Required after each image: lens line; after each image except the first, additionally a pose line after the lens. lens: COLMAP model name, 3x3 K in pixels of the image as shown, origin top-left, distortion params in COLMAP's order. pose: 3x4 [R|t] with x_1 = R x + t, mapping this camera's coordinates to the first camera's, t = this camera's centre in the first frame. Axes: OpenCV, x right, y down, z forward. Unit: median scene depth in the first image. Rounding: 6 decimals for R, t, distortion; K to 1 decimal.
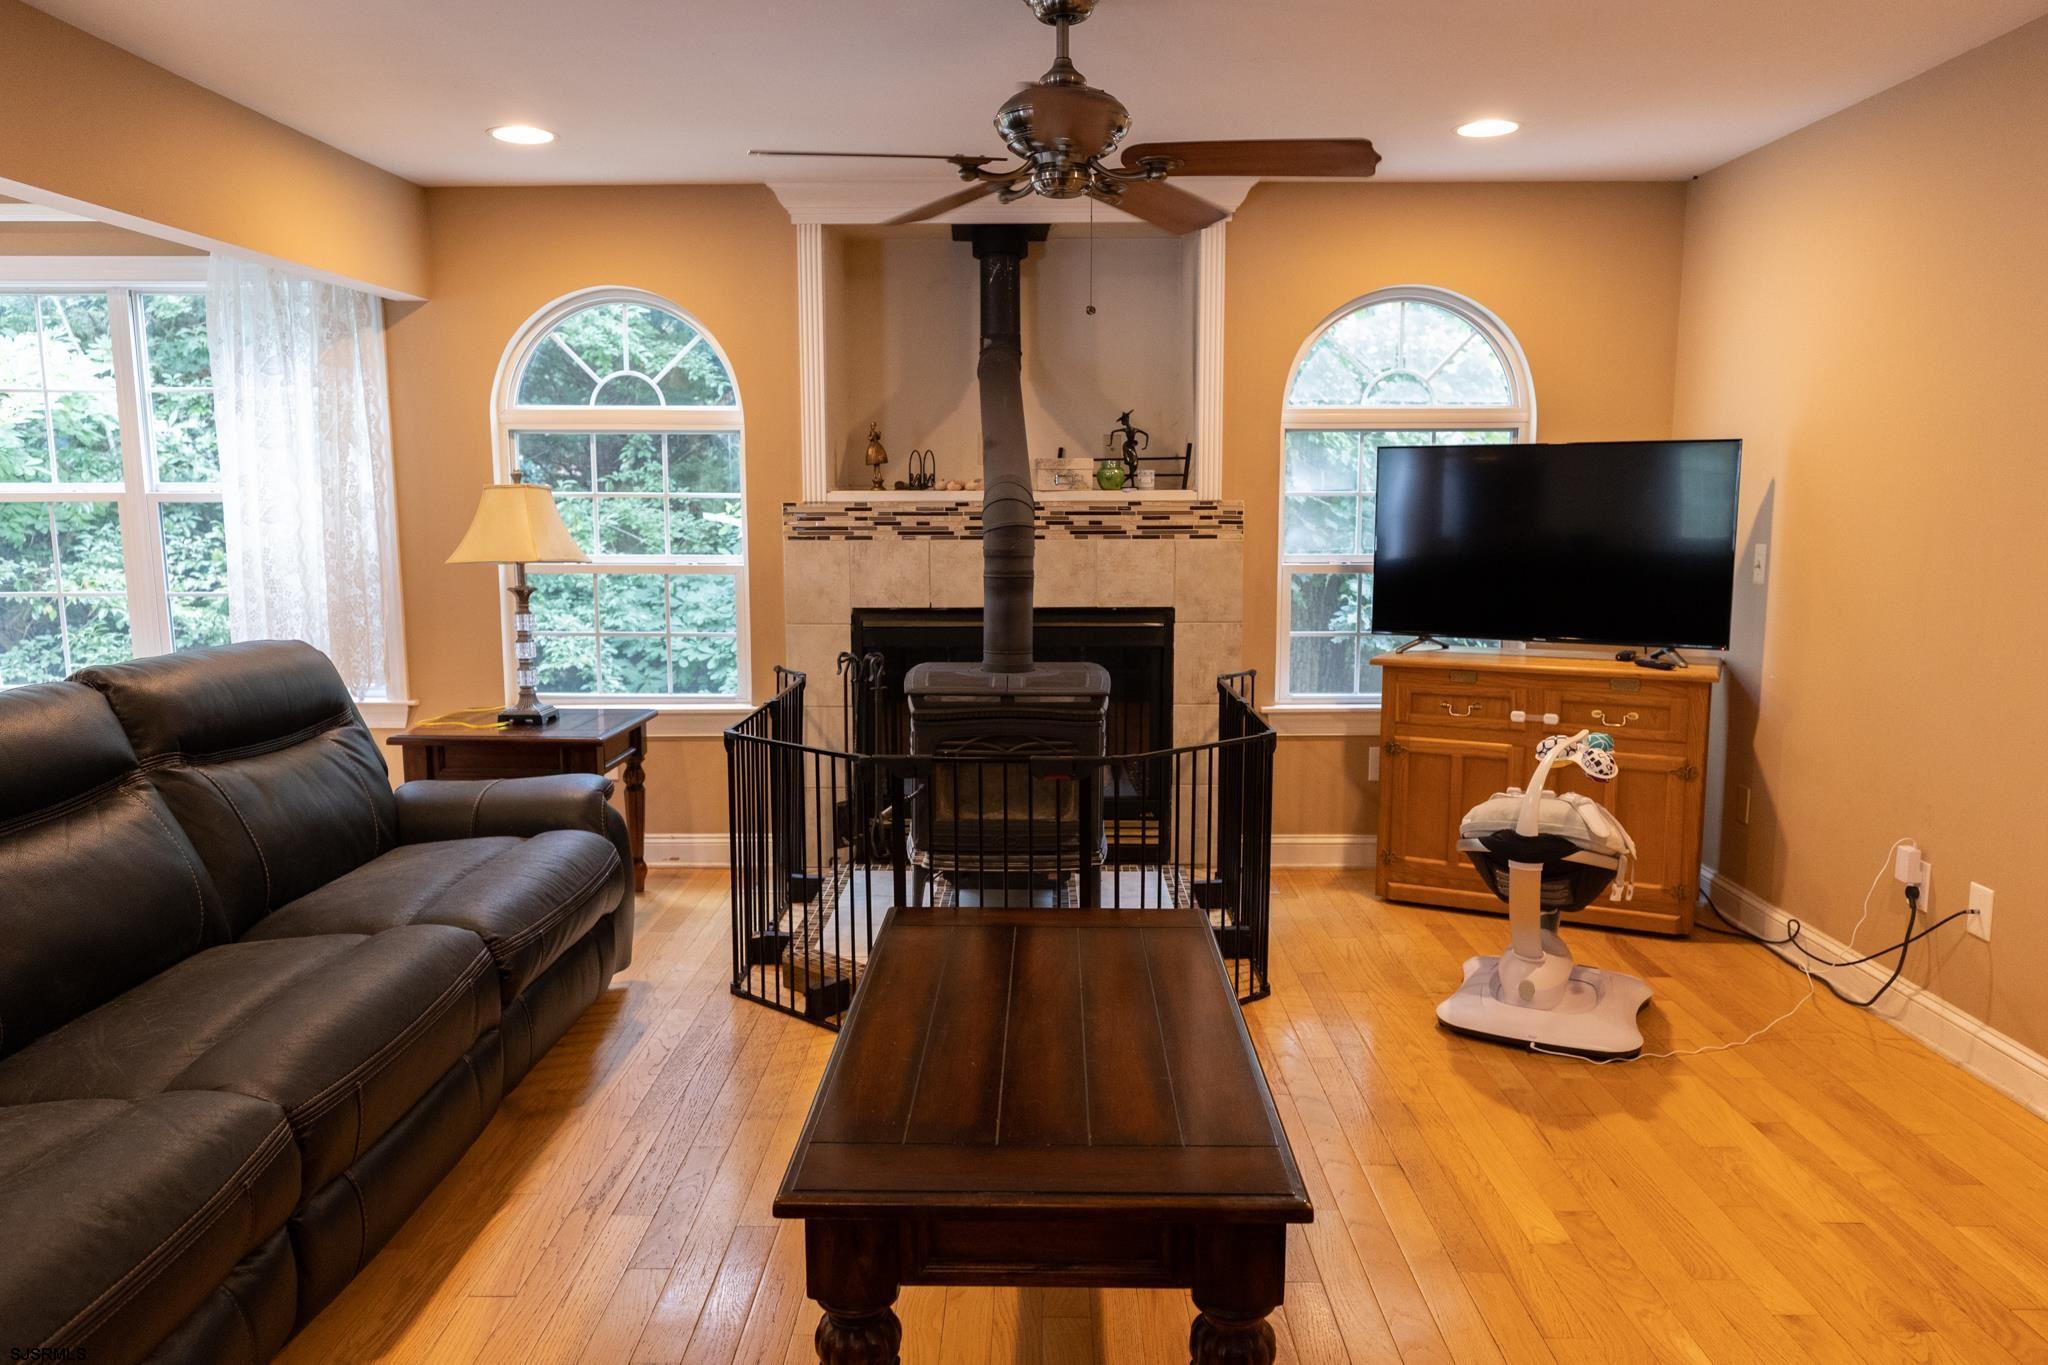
lens RADIAL K [[1409.6, 0, 1023.0], [0, 1409.6, 696.9], [0, 0, 1]] dist [0.009215, -0.000069]
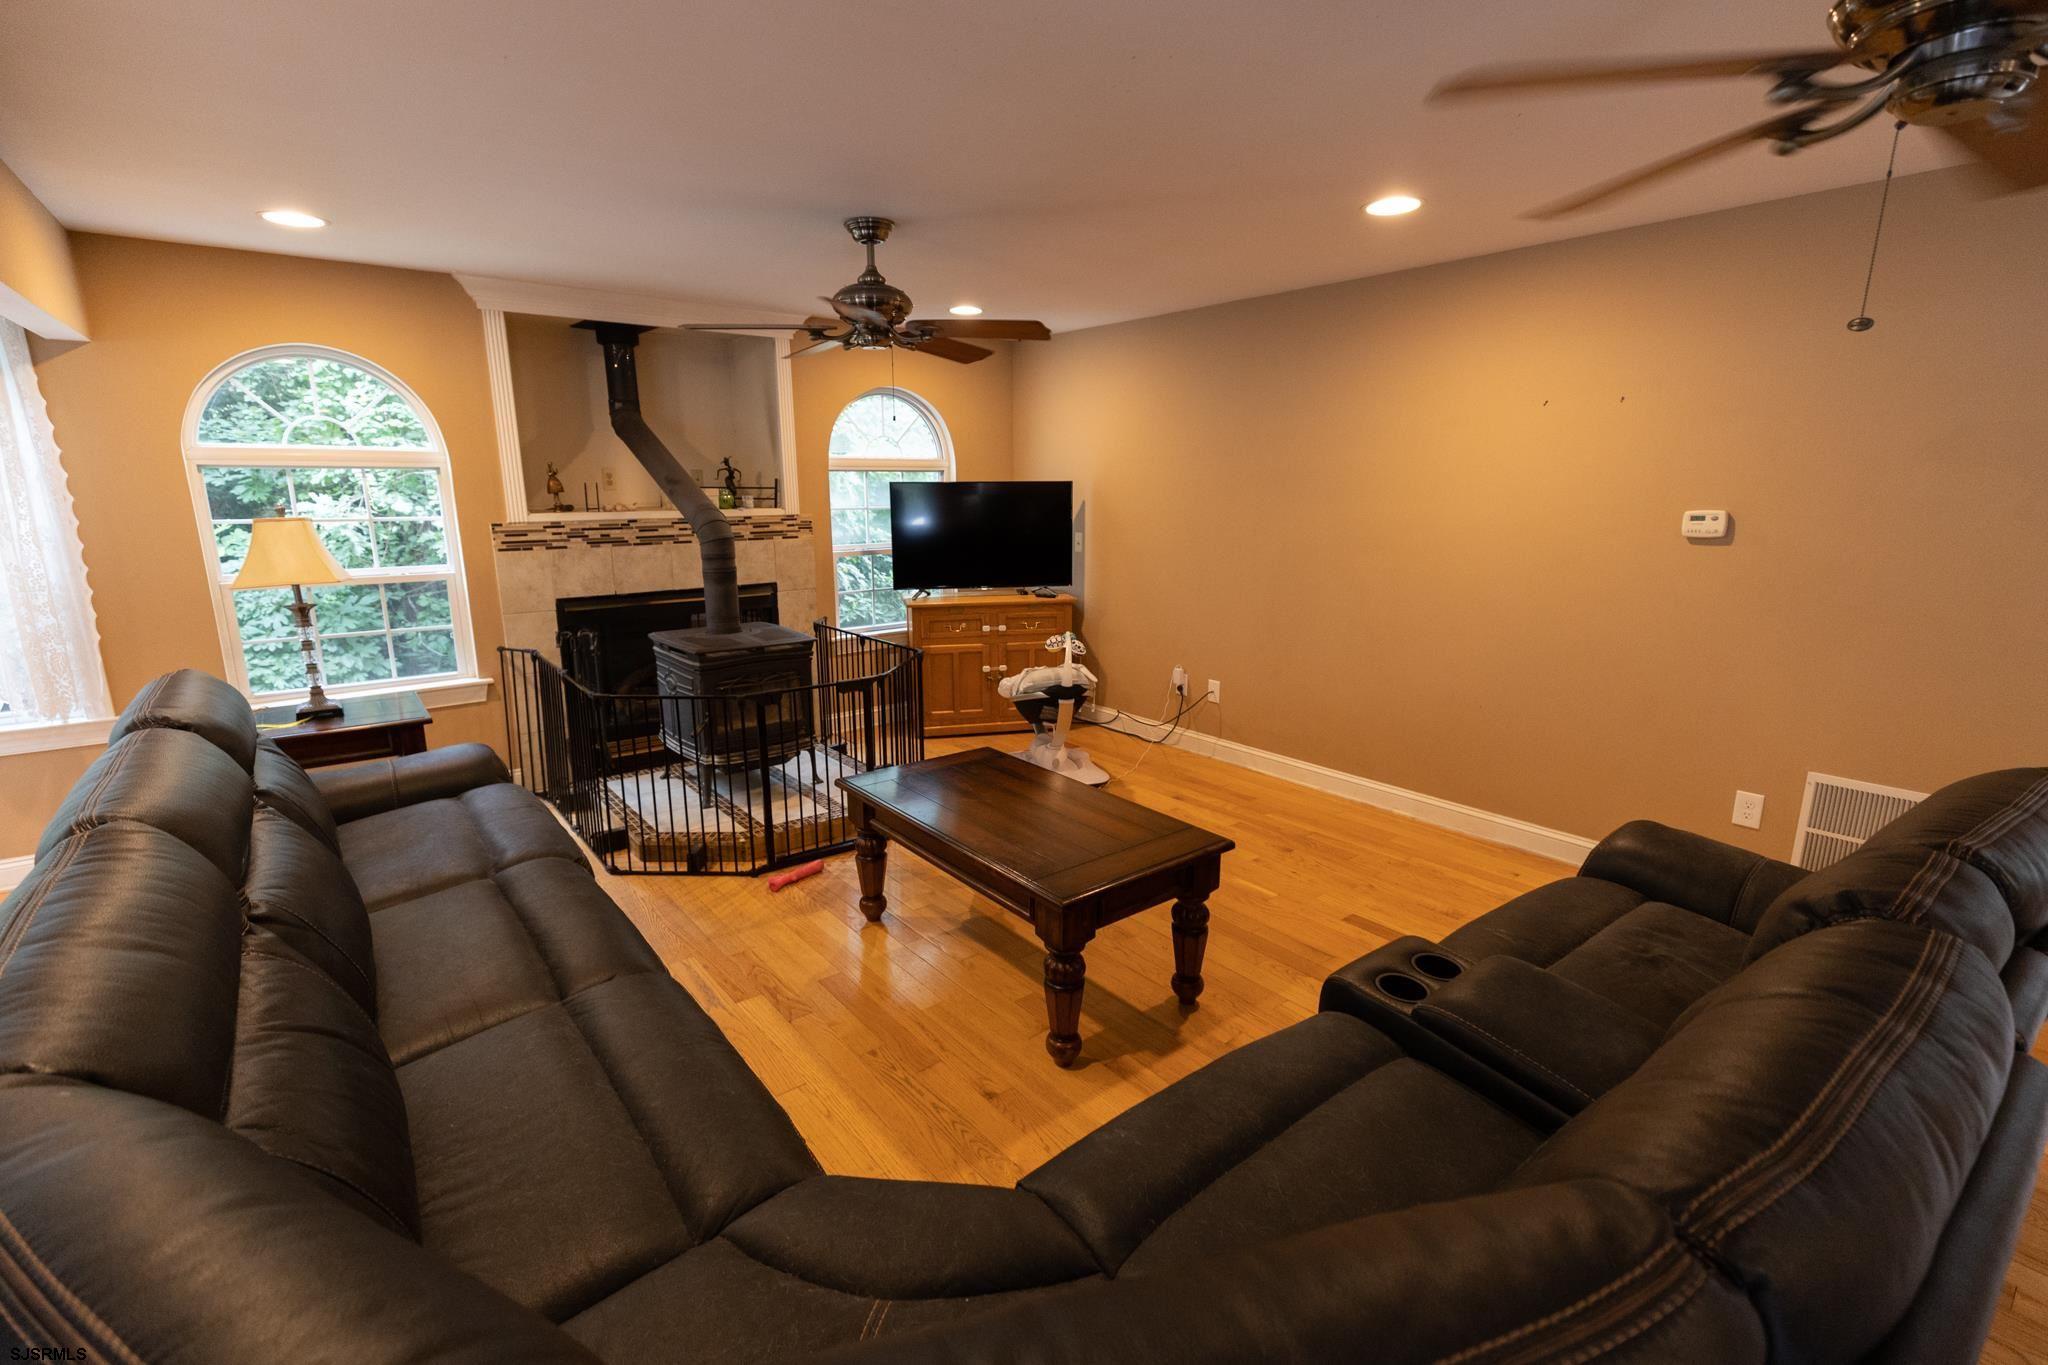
lens RADIAL K [[908.9, 0, 1028.8], [0, 908.9, 685.6], [0, 0, 1]] dist [0.003853, -0.000112]
pose [[0.772554, -0.139406, 0.619457, -0.342960], [0.092222, 0.989891, 0.107756, -0.033819], [-0.628216, -0.026120, 0.777600, 0.014135]]
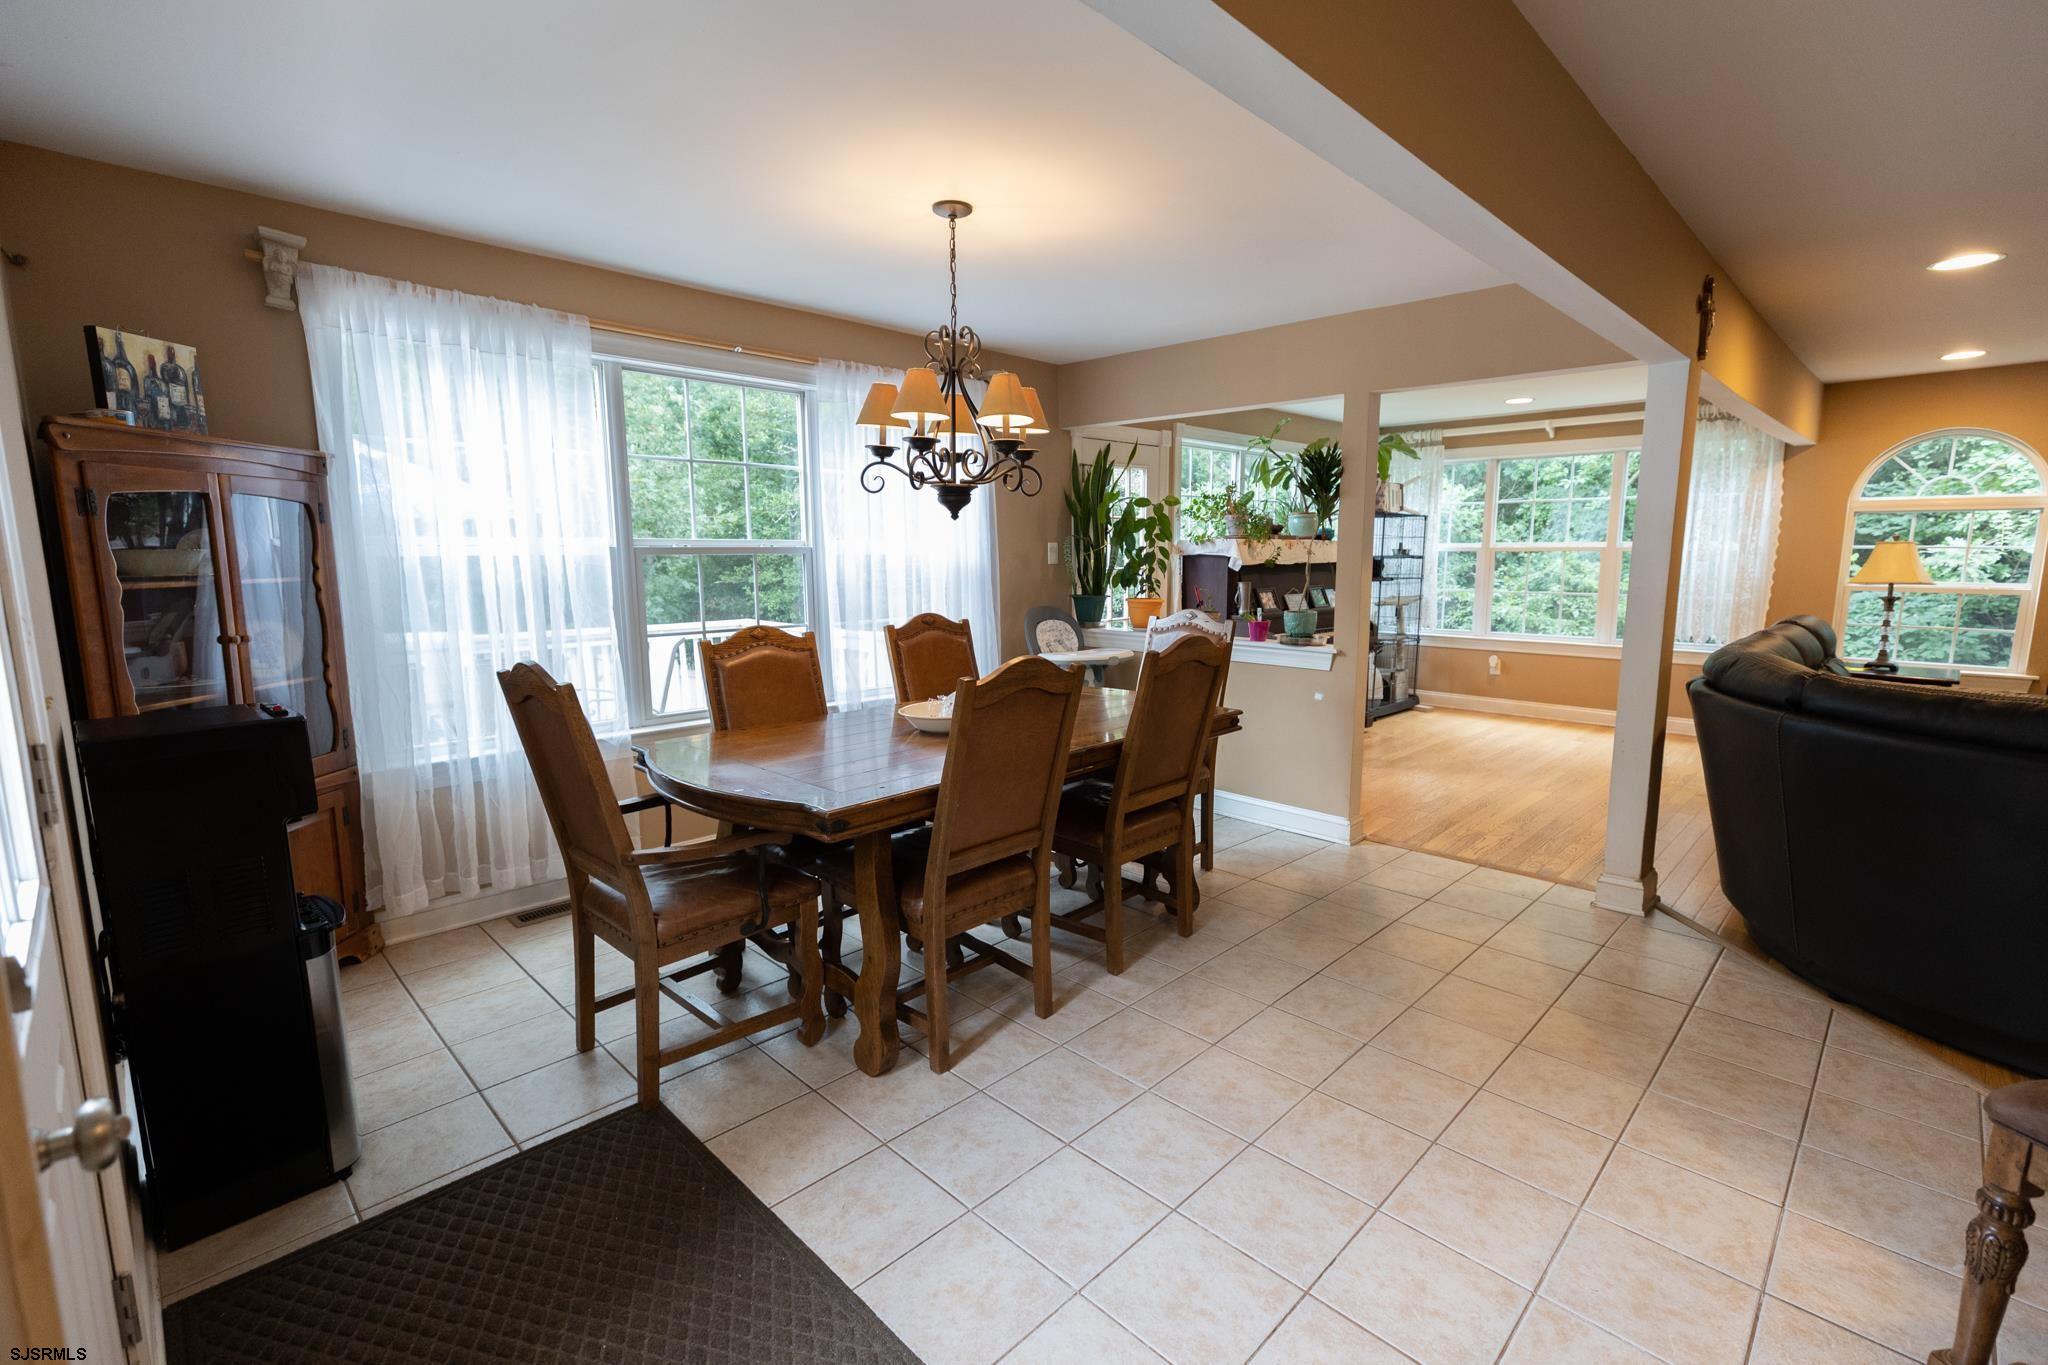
lens RADIAL K [[914.9, 0, 1019.5], [0, 914.9, 679.1], [0, 0, 1]] dist [-0.001062, -0.000260]
pose [[0.711563, 0.100687, -0.695371, -0.302669], [-0.099668, 0.994136, 0.041958, 0.090090], [0.695518, 0.039451, 0.717425, -0.631444]]
